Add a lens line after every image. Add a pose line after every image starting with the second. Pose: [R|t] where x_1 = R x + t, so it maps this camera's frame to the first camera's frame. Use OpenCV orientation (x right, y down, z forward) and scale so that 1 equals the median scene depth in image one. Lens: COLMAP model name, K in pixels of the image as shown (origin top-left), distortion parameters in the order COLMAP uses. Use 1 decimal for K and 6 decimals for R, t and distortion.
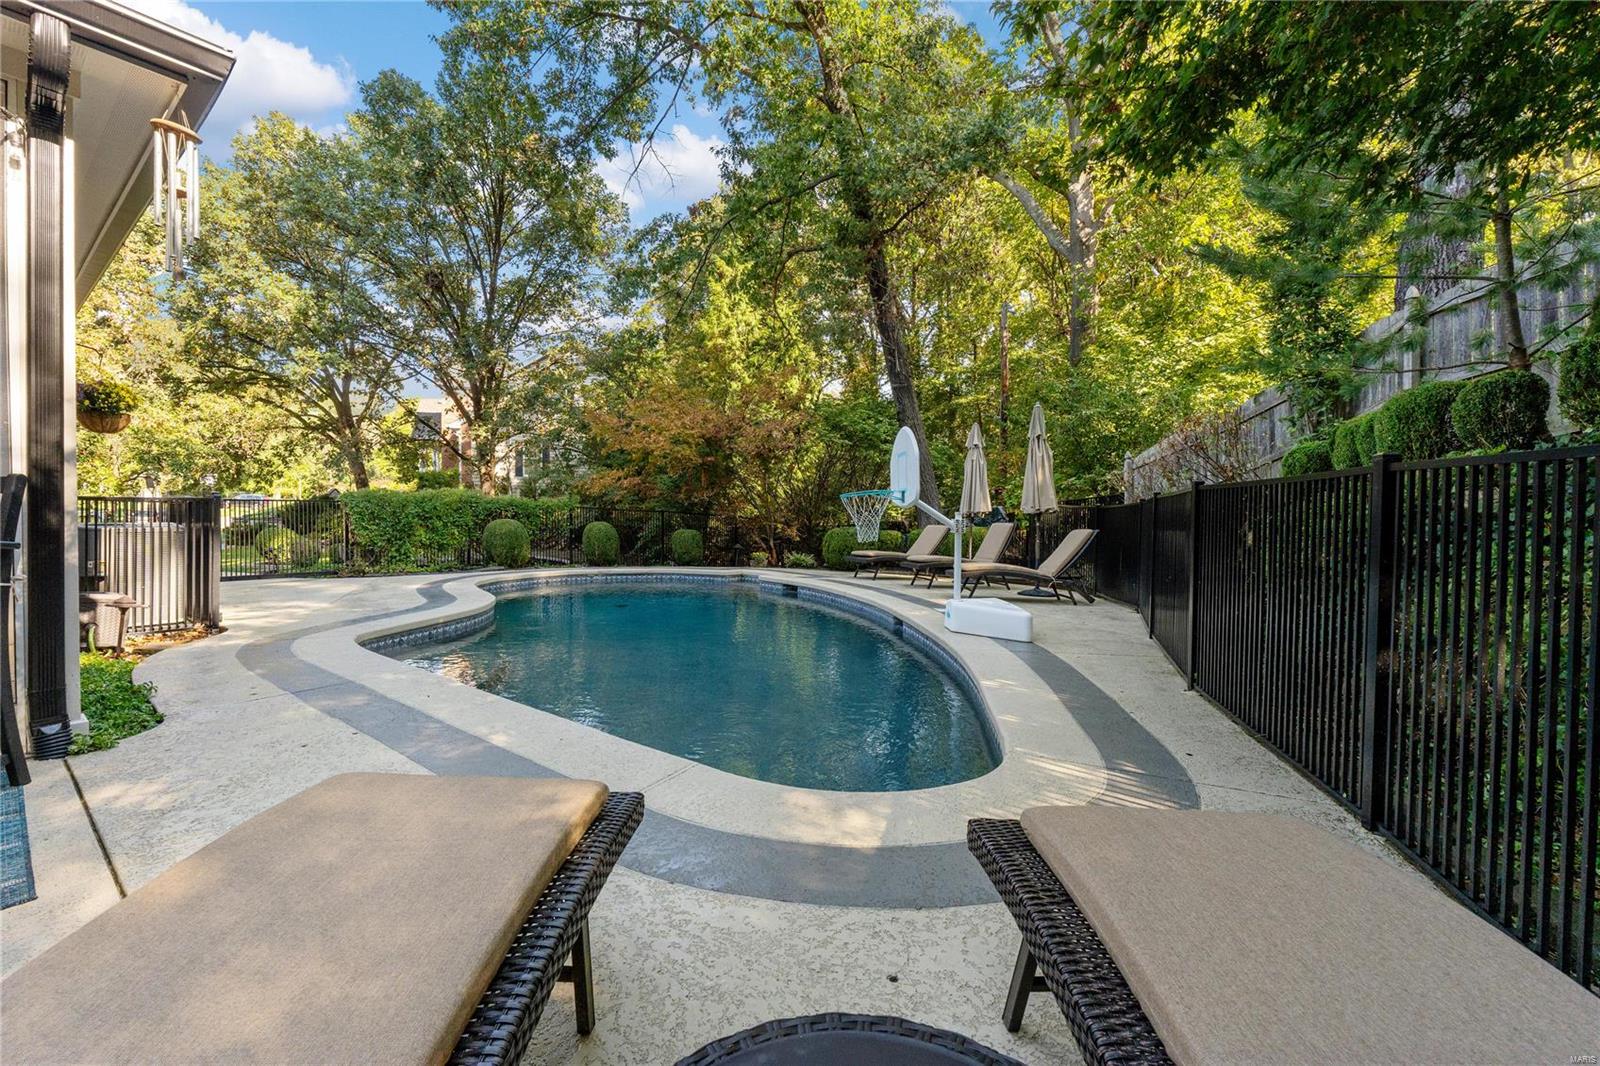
lens RADIAL K [[670.6, 0, 802.1], [0, 670.6, 527.5], [0, 0, 1]] dist [-0.001184, -0.000121]
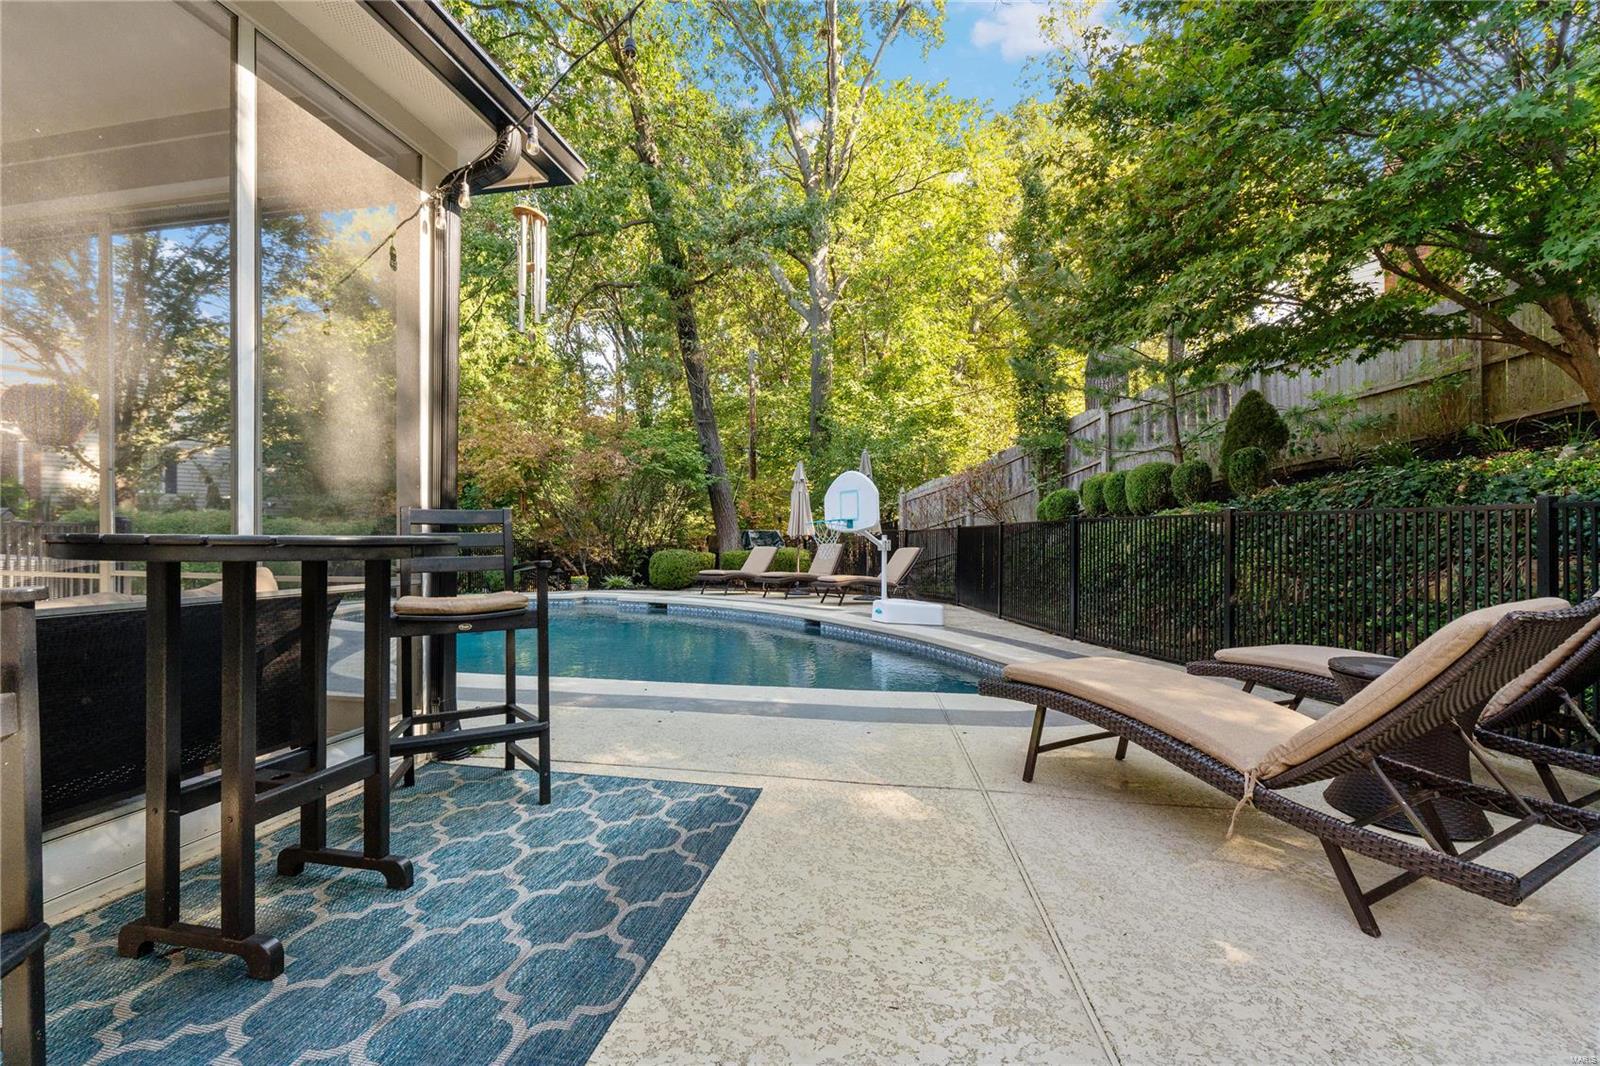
lens RADIAL K [[670.6, 0, 797.0], [0, 670.6, 538.2], [0, 0, 1]] dist [-0.001184, -0.000121]
pose [[0.895636, -0.006710, 0.444738, -0.214975], [0.015324, 0.999758, -0.015777, 0.000485], [-0.444524, 0.020946, 0.895522, -0.054573]]
